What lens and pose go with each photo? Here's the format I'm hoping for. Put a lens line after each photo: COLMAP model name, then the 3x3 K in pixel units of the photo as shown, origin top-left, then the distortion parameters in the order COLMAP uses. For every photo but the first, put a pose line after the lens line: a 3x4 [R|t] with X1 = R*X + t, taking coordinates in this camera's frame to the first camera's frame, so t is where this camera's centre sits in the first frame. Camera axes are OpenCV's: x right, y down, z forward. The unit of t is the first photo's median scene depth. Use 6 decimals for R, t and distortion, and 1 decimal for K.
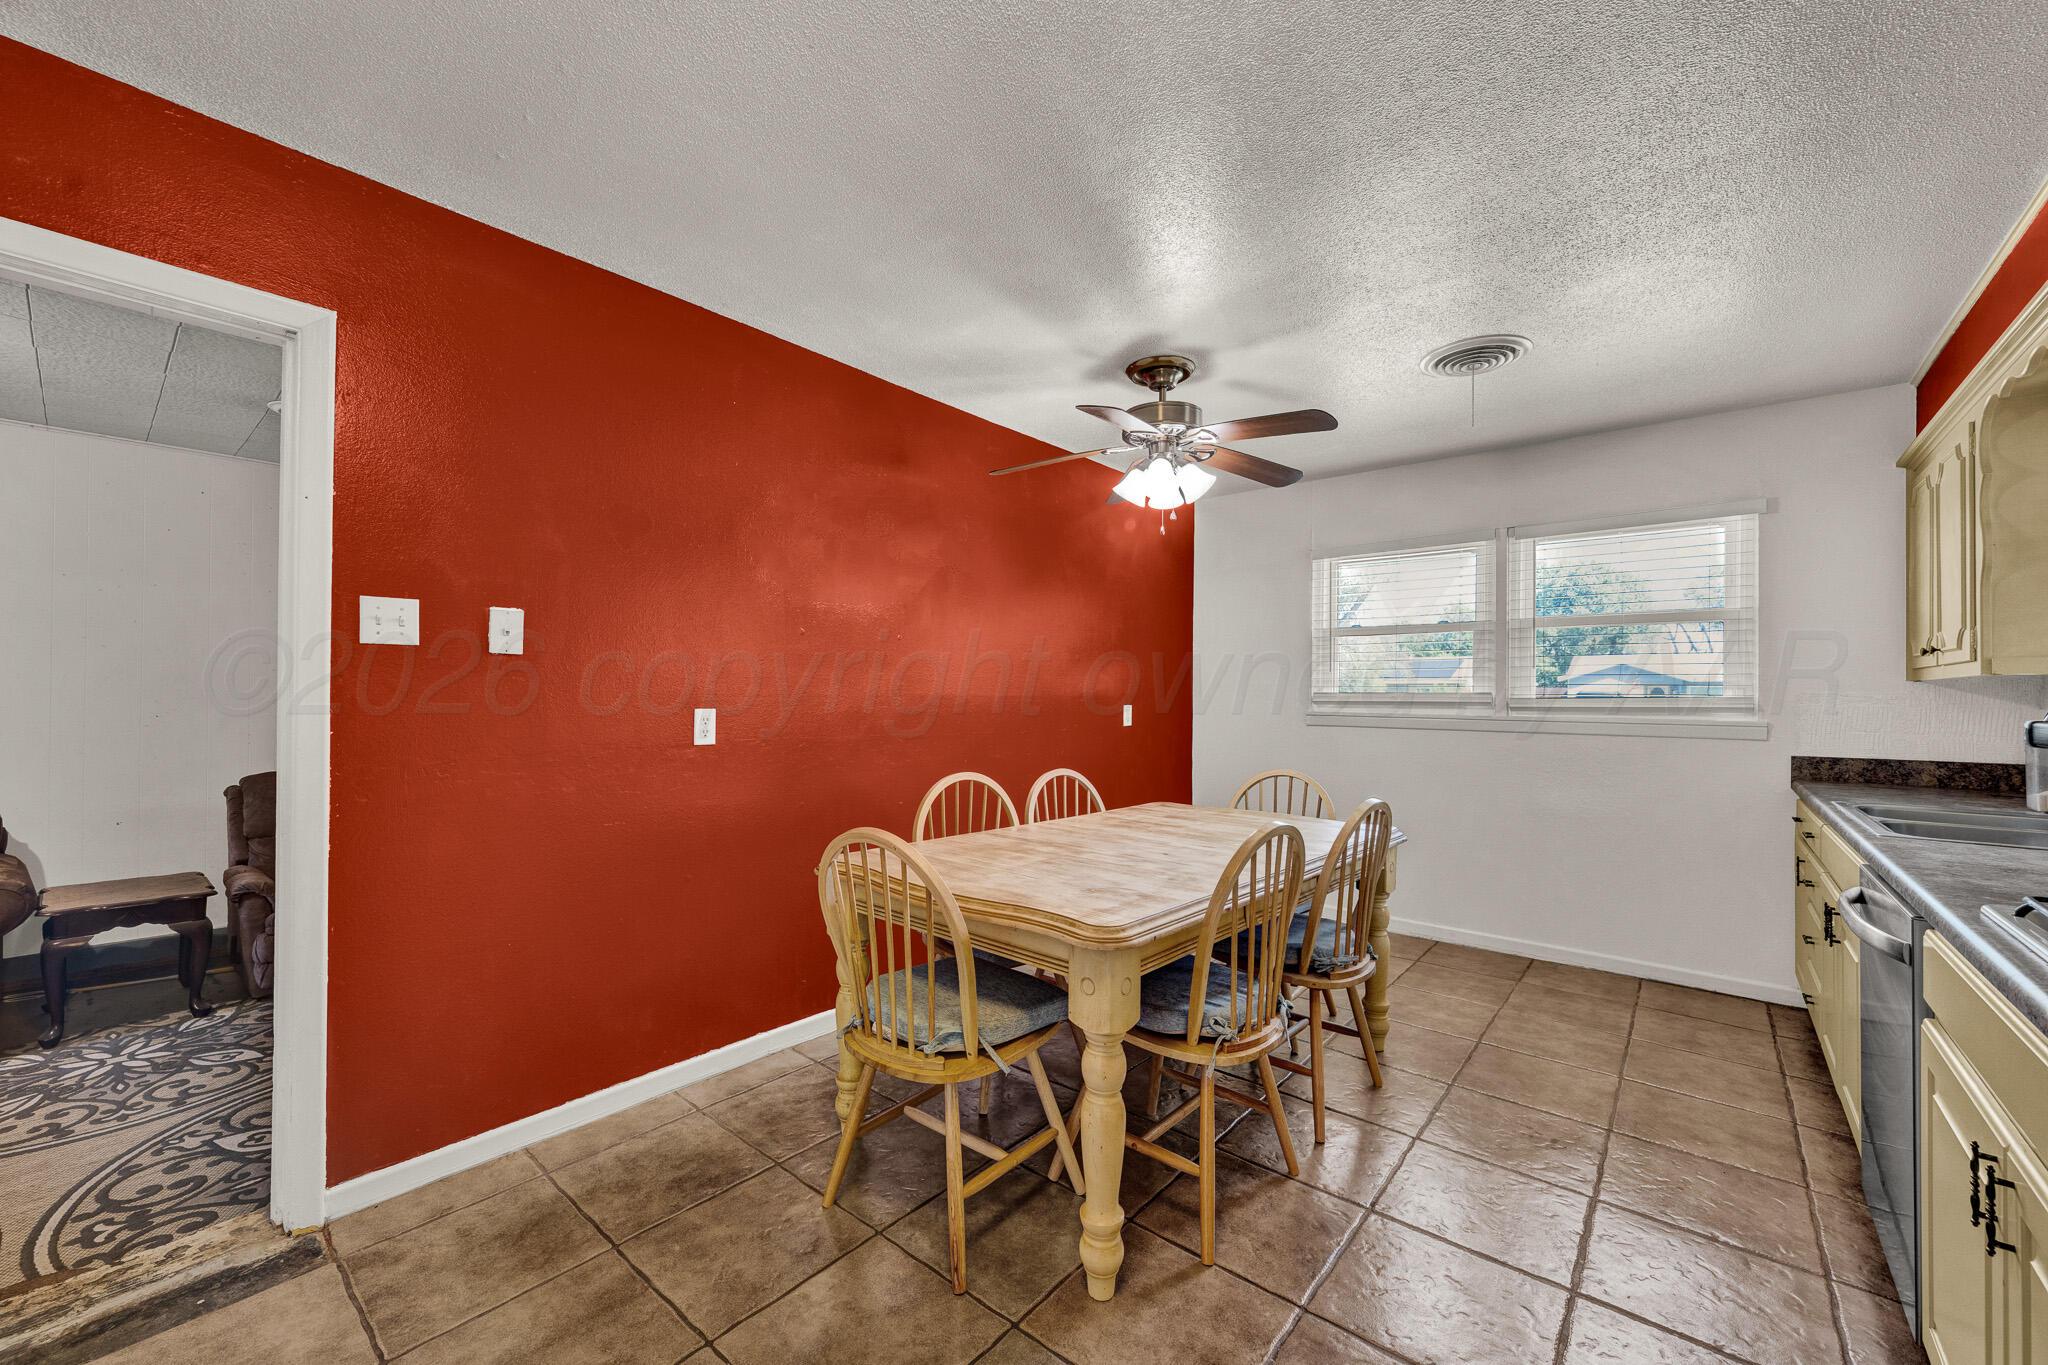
lens RADIAL K [[801.2, 0, 1012.7], [0, 801.2, 694.7], [0, 0, 1]] dist [0.000728, 0.000063]
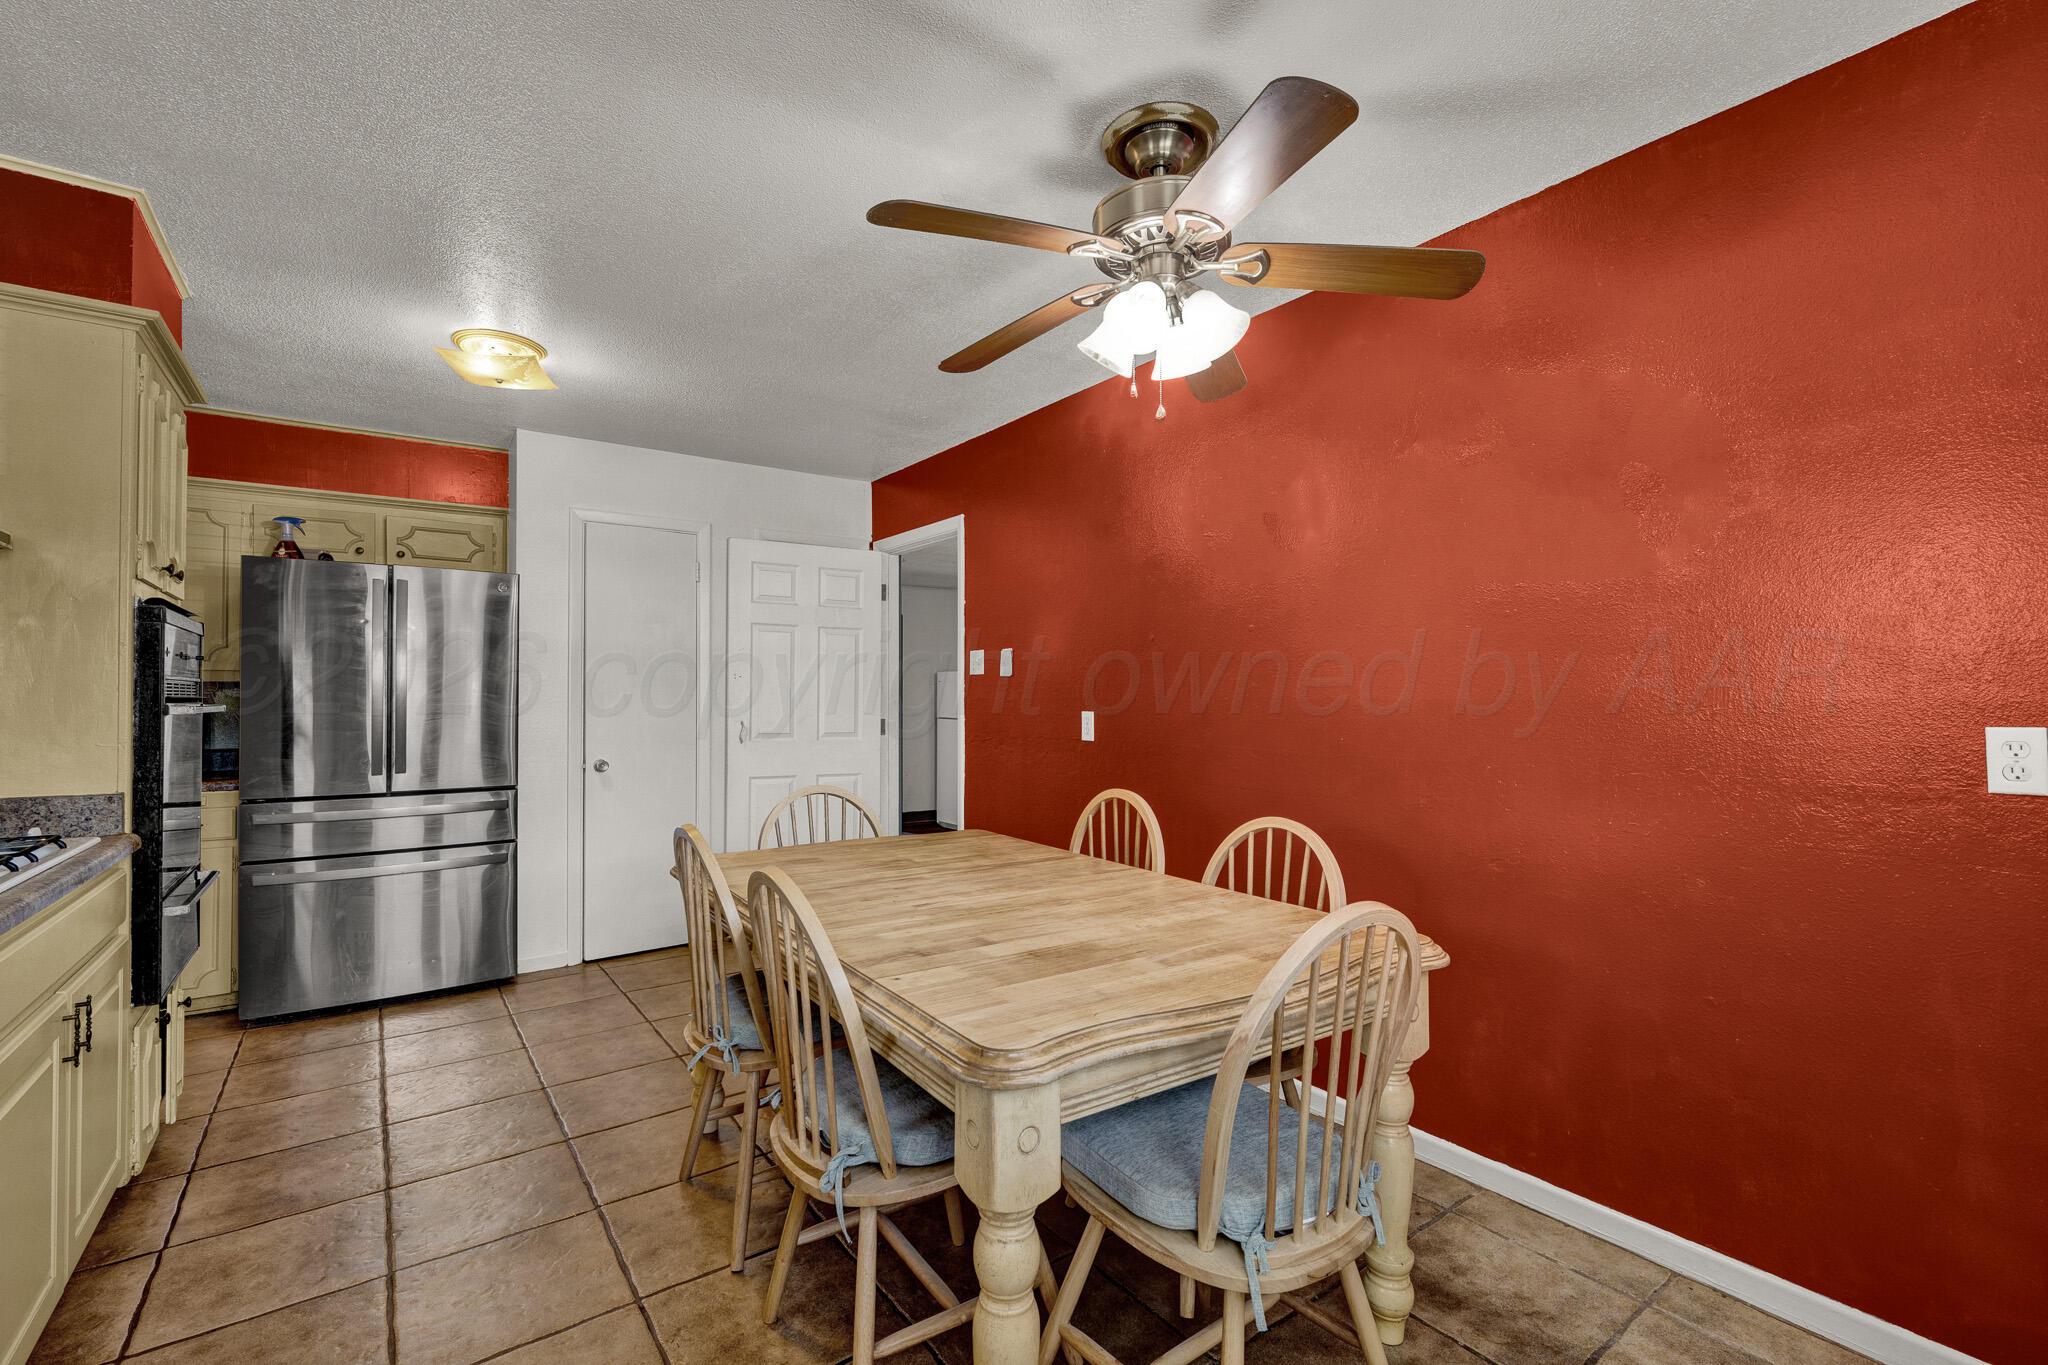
lens RADIAL K [[914.3, 0, 1029.5], [0, 914.3, 687.1], [0, 0, 1]] dist [-0.002439, -0.000536]
pose [[-0.242296, -0.022476, -0.969942, 0.954007], [-0.003566, 0.999746, -0.022276, 0.011330], [0.970196, -0.001939, -0.242314, 1.205748]]
